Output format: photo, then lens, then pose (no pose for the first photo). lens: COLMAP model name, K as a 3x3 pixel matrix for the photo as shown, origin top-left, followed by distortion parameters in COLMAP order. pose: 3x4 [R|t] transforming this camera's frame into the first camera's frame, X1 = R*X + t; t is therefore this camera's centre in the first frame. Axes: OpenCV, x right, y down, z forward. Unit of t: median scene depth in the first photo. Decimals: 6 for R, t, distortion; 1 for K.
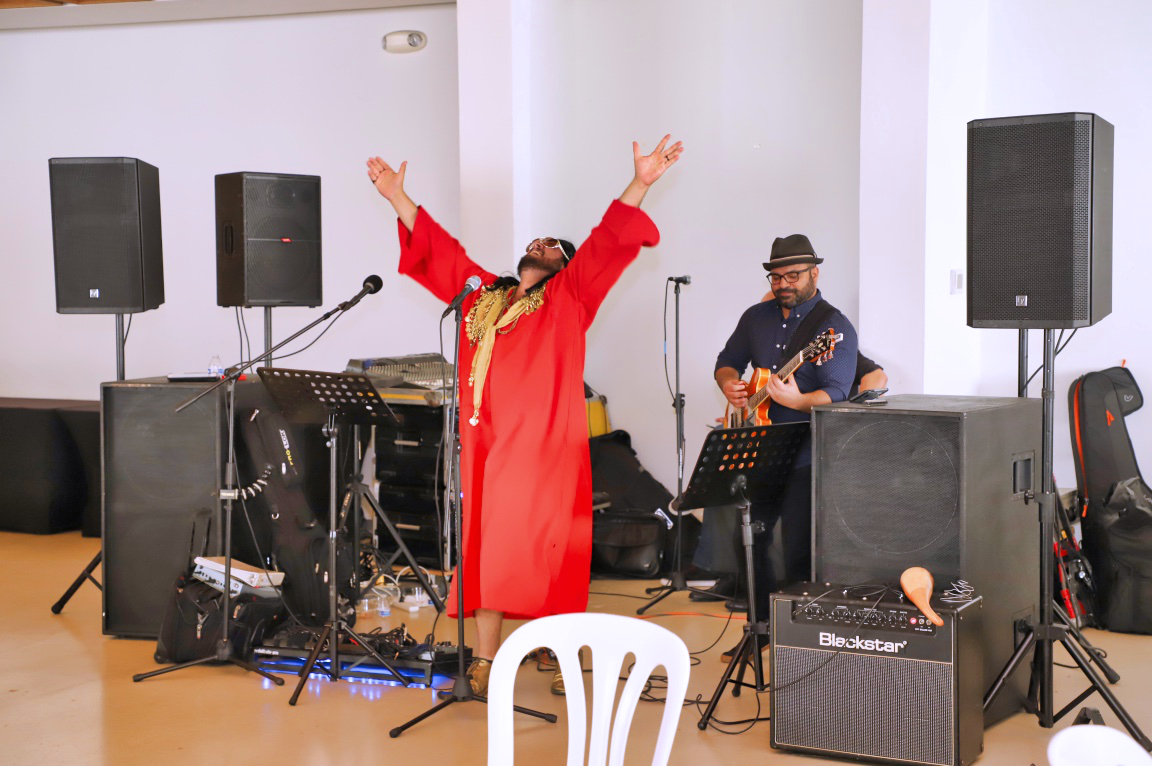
lens RADIAL K [[1820.8, 0, 581.8], [0, 1820.8, 387.5], [0, 0, 1]] dist [0.269808, 0.000000]
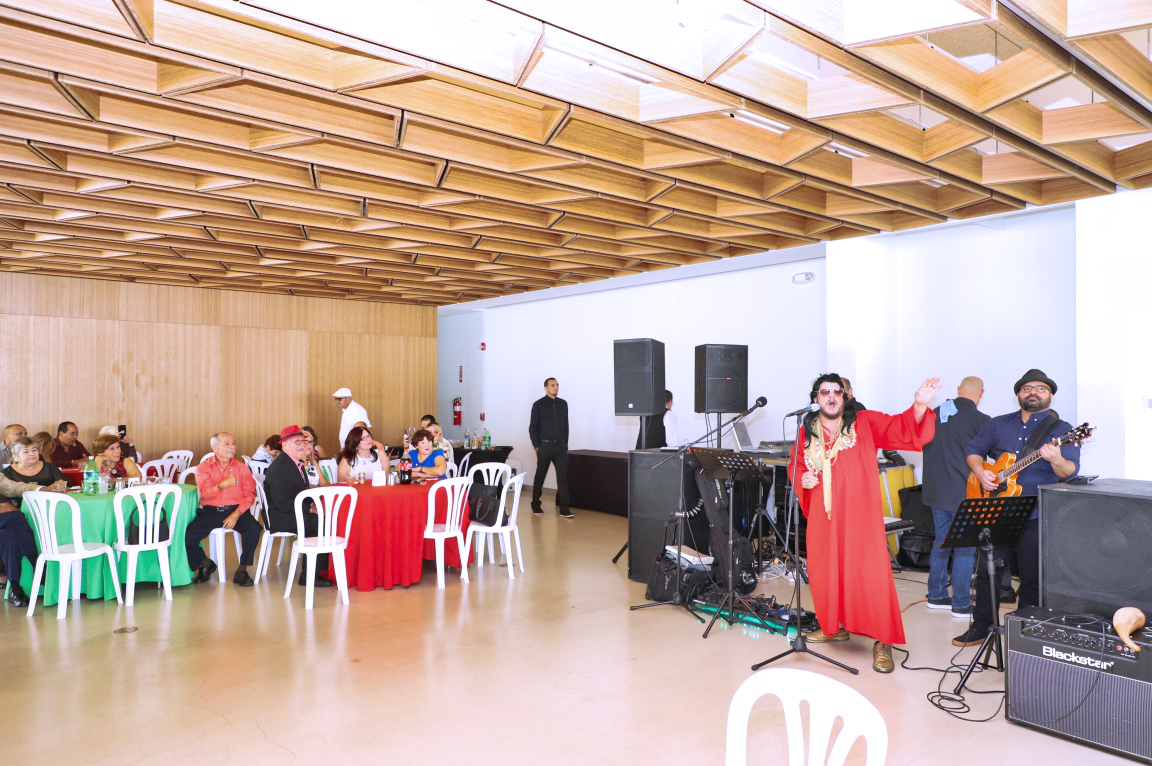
lens RADIAL K [[793.2, 0, 579.1], [0, 793.2, 383.8], [0, 0, 1]] dist [0.004587, -0.000818]
pose [[0.914713, -0.000348, -0.404103, 0.038796], [-0.030696, 0.997051, -0.070341, -0.013676], [0.402936, 0.076746, 0.912005, 0.214876]]
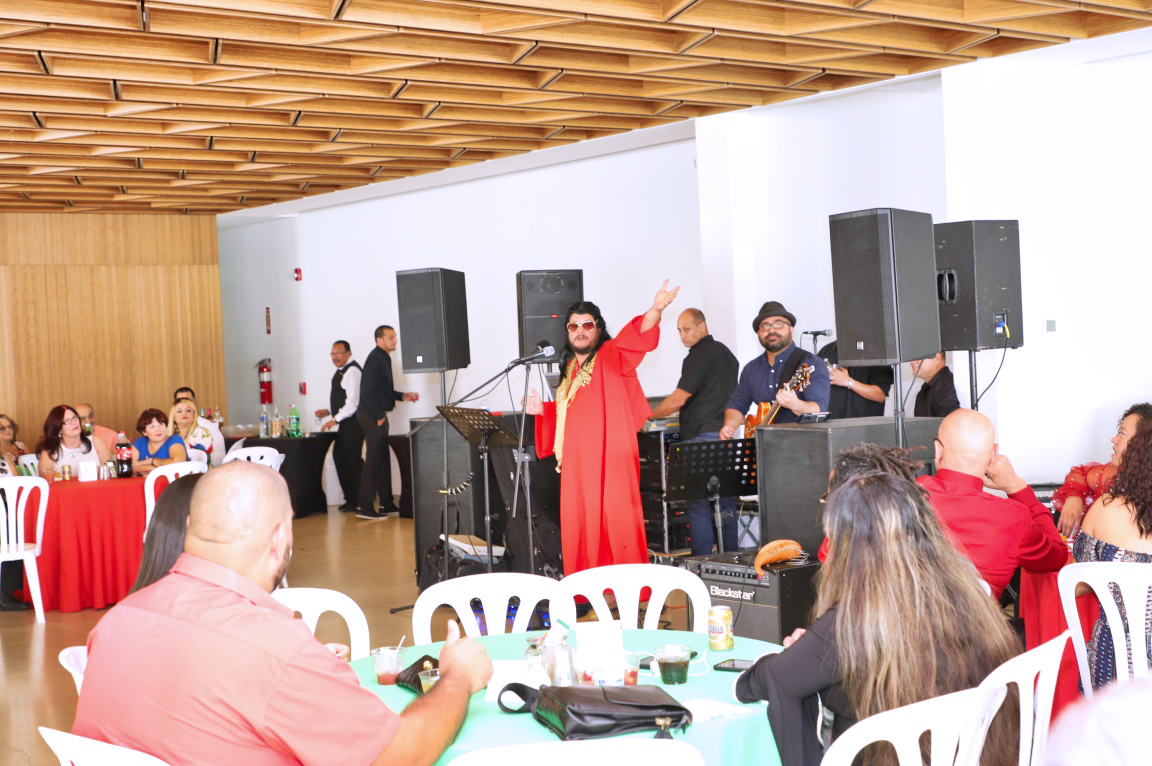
lens RADIAL K [[1584.2, 0, 571.1], [0, 1584.2, 377.3], [0, 0, 1]] dist [0.012279, 0.000000]
pose [[0.905005, -0.027809, -0.424492, 0.443638], [0.014518, 0.999299, -0.034514, 0.011126], [0.425154, 0.025072, 0.904774, -0.119247]]
